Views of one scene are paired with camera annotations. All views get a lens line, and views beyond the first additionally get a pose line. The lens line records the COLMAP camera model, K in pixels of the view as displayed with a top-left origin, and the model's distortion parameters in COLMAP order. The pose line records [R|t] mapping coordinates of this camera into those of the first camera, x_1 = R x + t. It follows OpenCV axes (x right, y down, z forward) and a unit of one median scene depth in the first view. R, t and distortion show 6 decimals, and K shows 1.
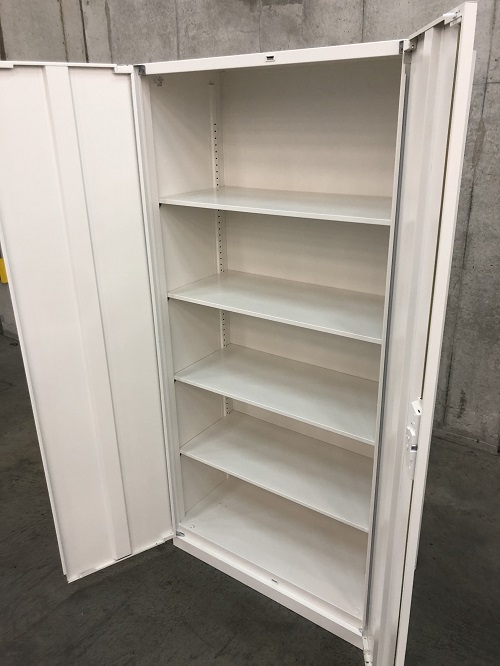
lens RADIAL K [[541.1, 0, 253.1], [0, 541.1, 333.3], [0, 0, 1]] dist [0.014745, -0.009988]
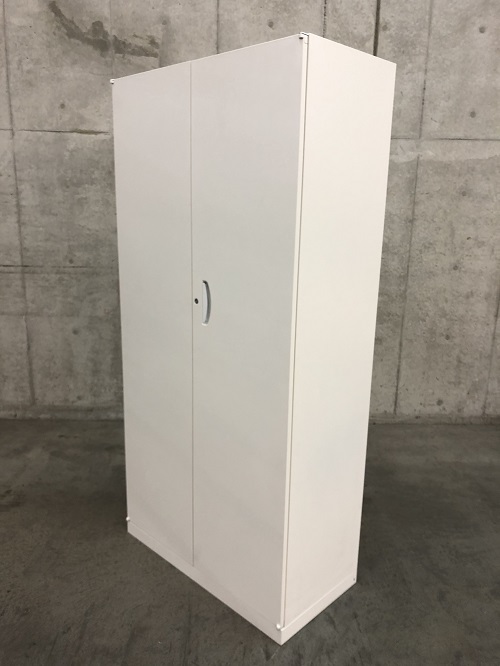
lens RADIAL K [[541.1, 0, 246.2], [0, 541.1, 333.5], [0, 0, 1]] dist [0.014745, -0.009988]
pose [[0.806261, -0.110526, 0.581143, -0.463990], [0.188847, 0.979077, -0.075793, 0.076440], [-0.560607, 0.170856, 0.810264, 0.070239]]
